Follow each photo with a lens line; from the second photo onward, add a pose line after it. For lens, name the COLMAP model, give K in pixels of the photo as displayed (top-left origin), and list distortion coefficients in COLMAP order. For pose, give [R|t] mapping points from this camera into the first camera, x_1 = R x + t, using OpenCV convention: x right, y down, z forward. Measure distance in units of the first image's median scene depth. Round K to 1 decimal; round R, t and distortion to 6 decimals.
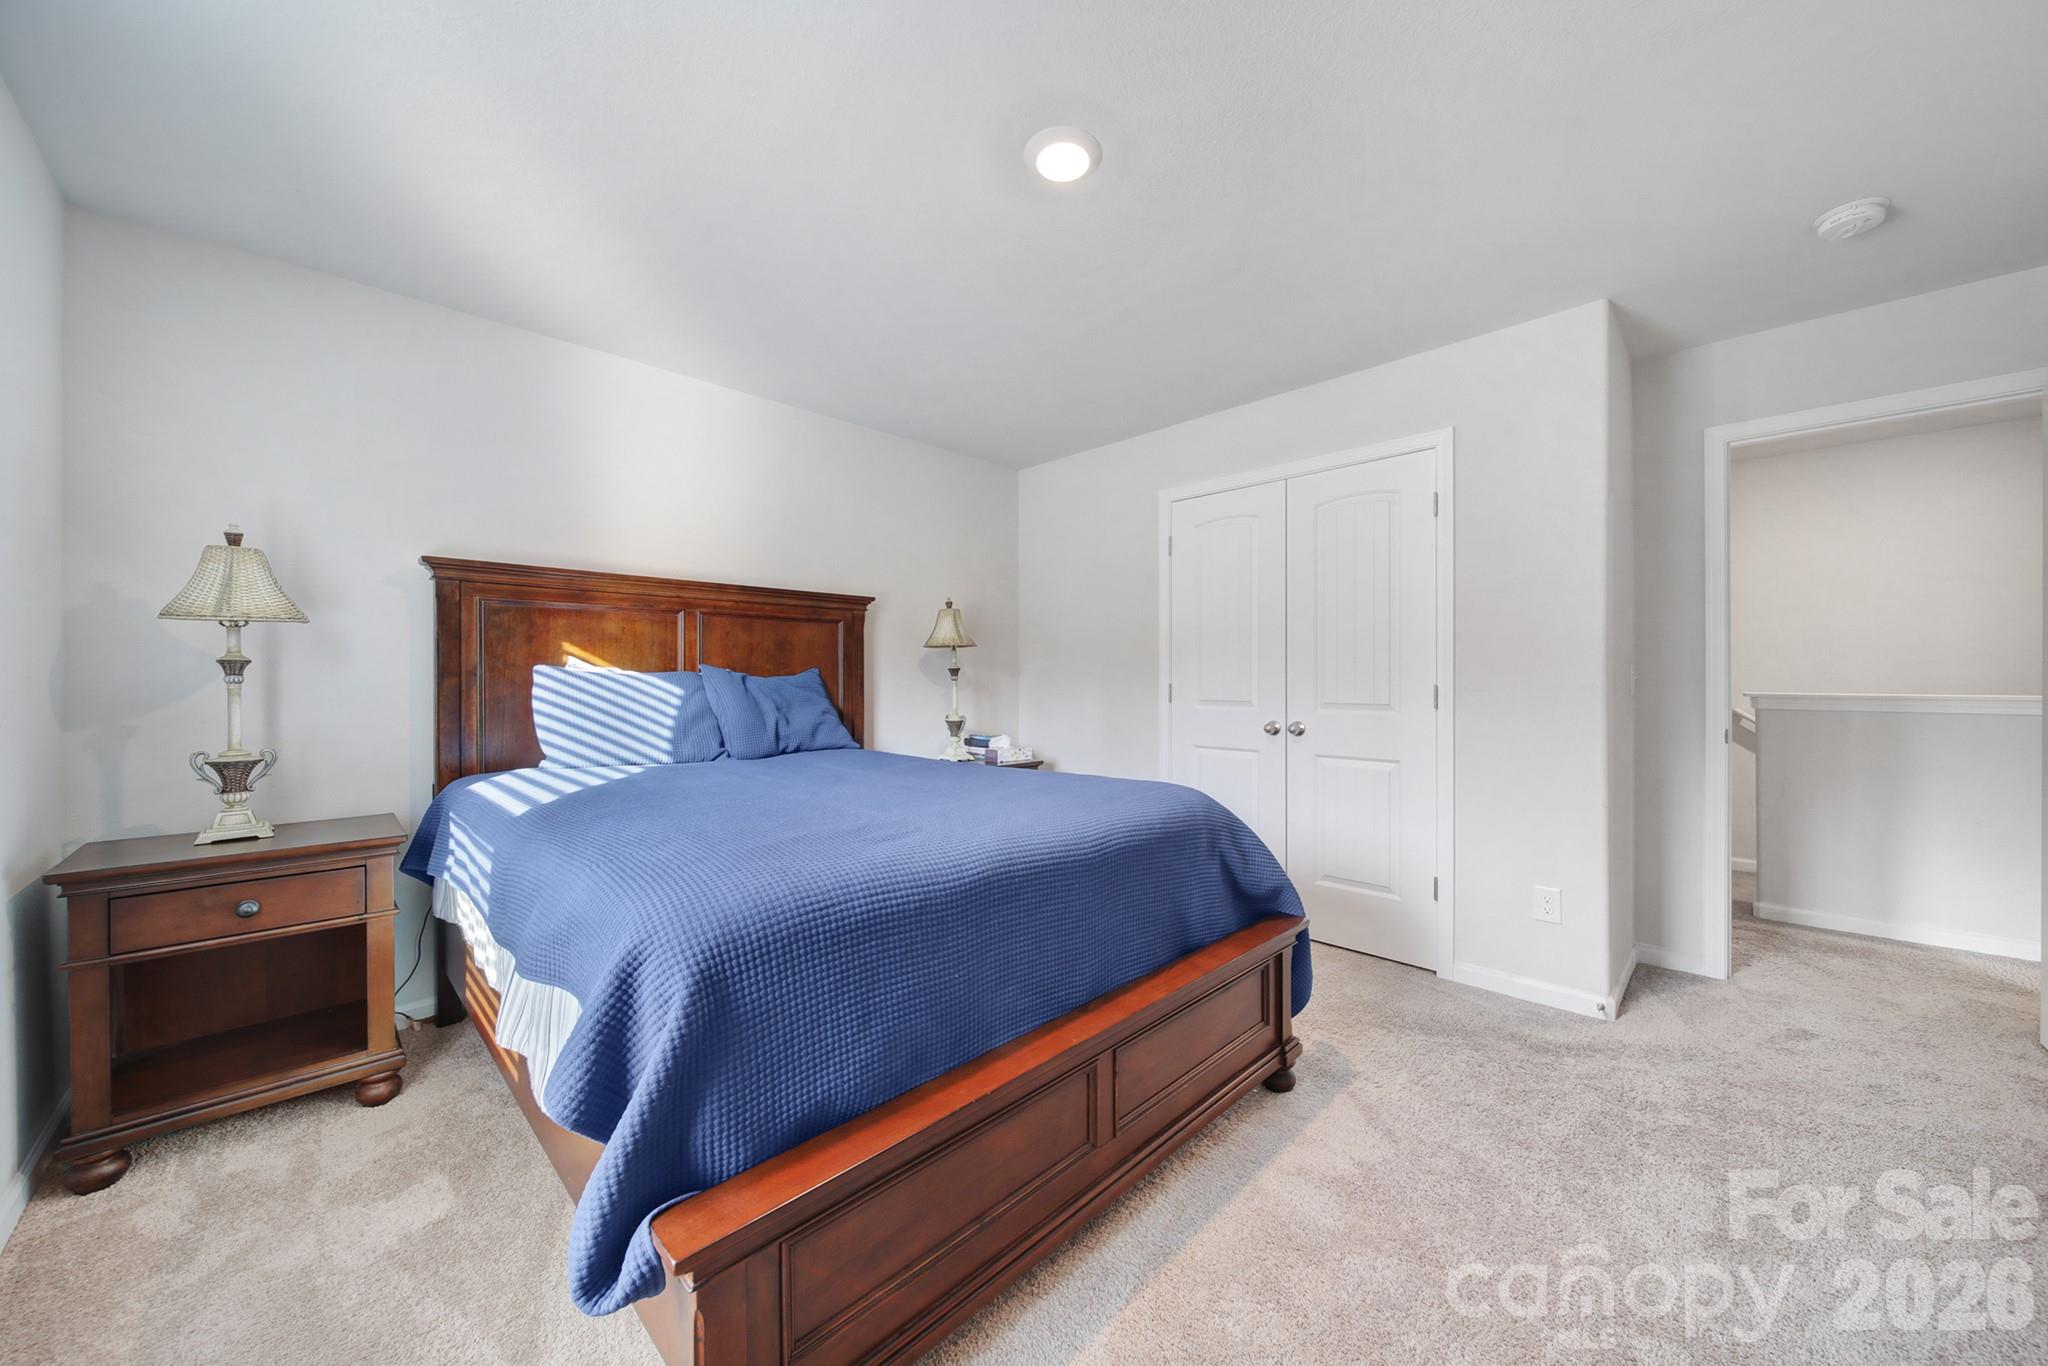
lens RADIAL K [[734.2, 0, 1018.6], [0, 734.2, 694.3], [0, 0, 1]] dist [-0.001098, 0.000633]
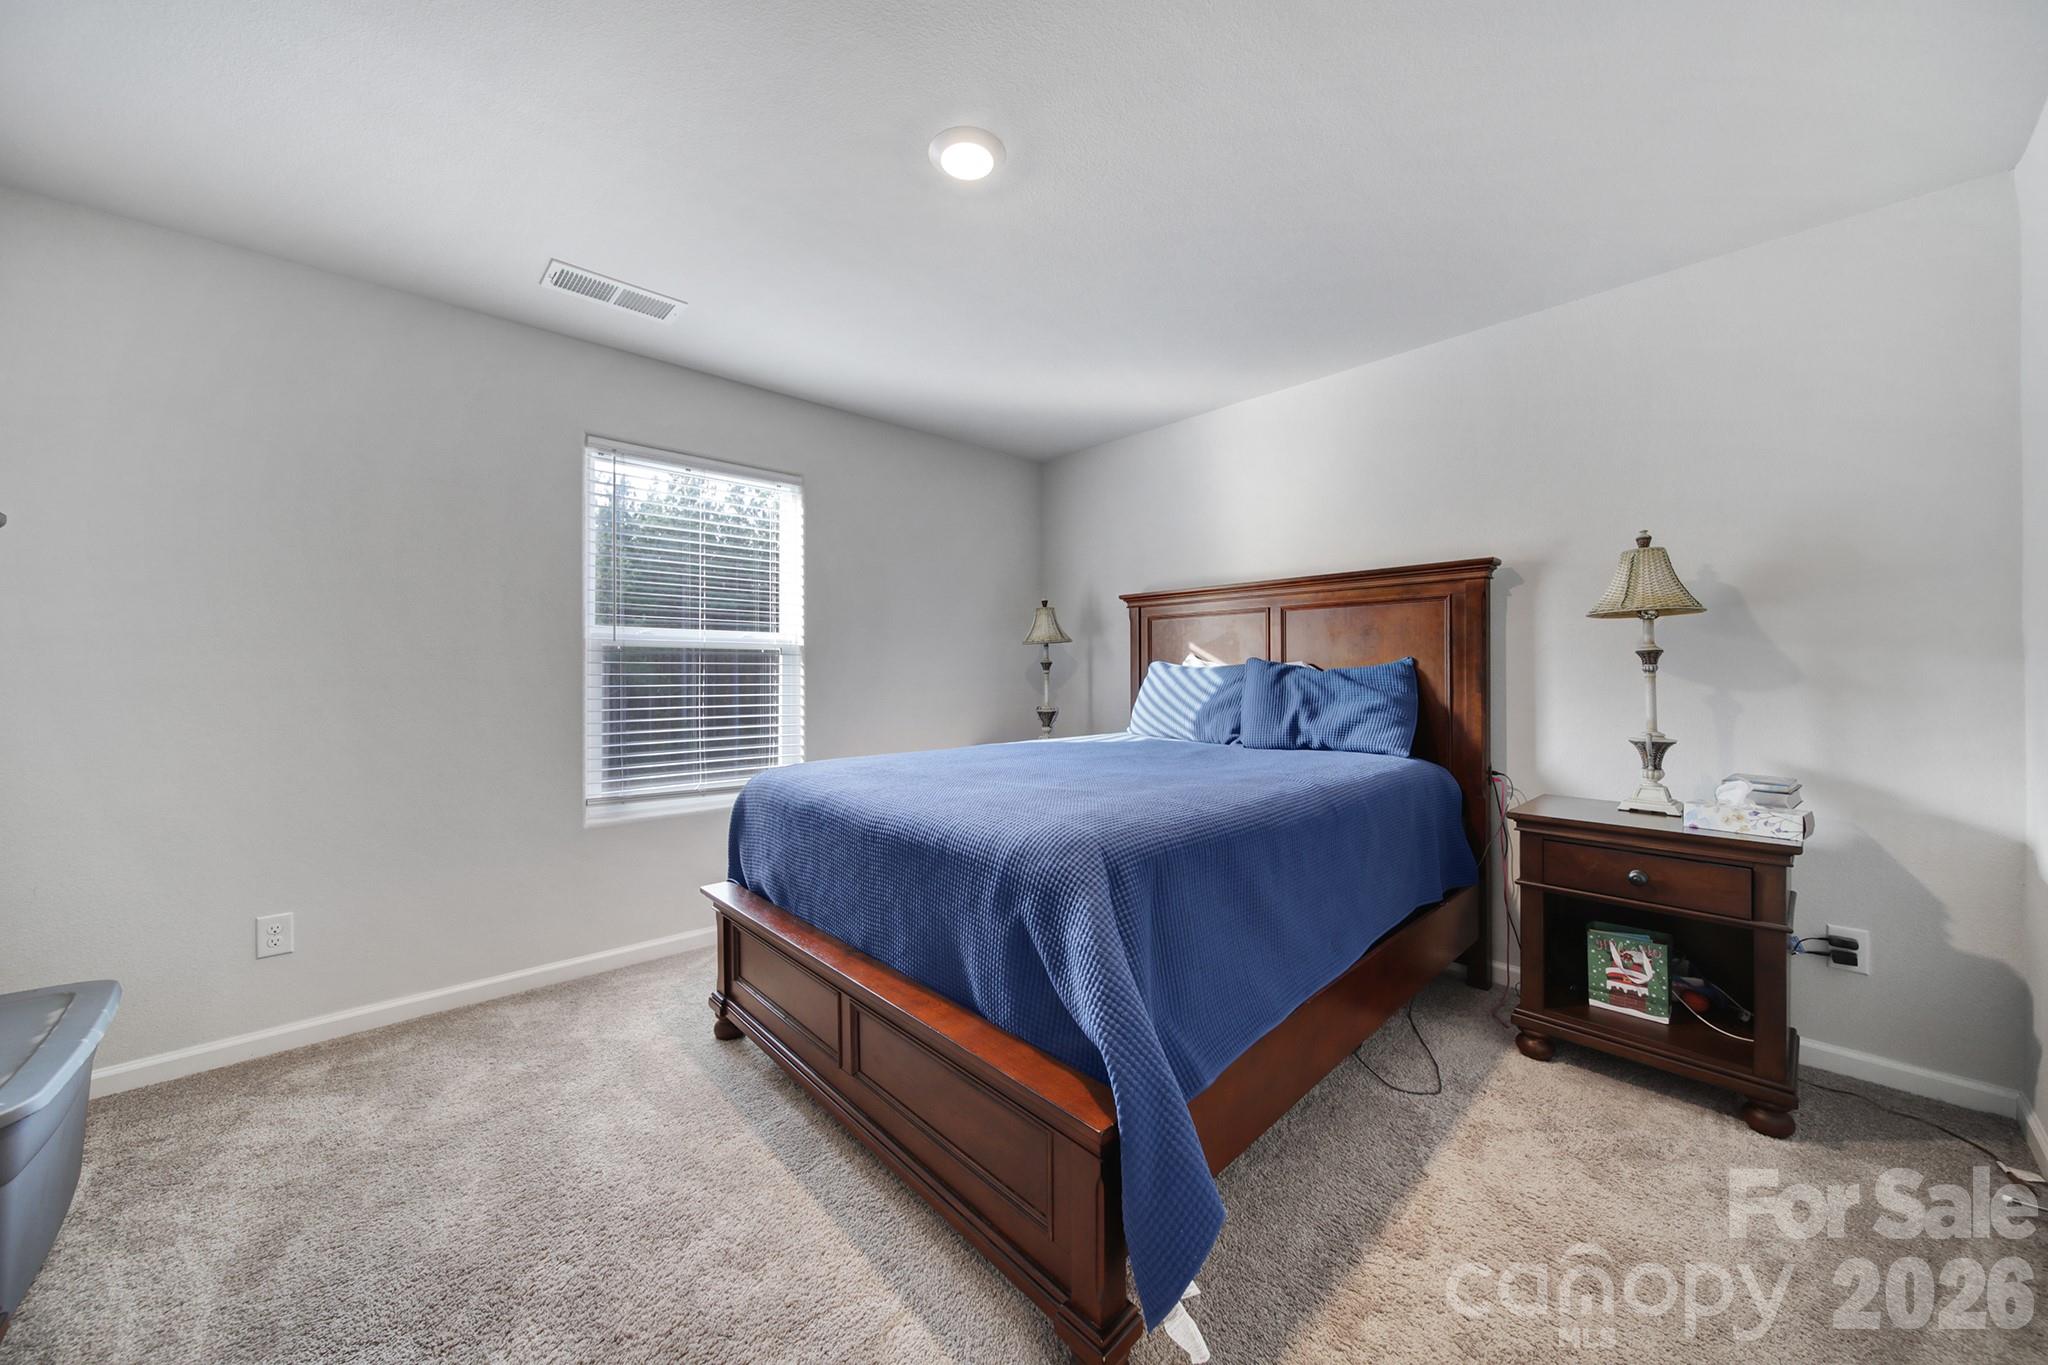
lens RADIAL K [[734.2, 0, 1020.0], [0, 734.2, 662.1], [0, 0, 1]] dist [-0.001098, 0.000633]
pose [[-0.039232, -0.011923, -0.999159, 0.684474], [-0.015209, 0.999820, -0.011333, -0.016365], [0.999114, 0.014752, -0.039406, 0.701228]]
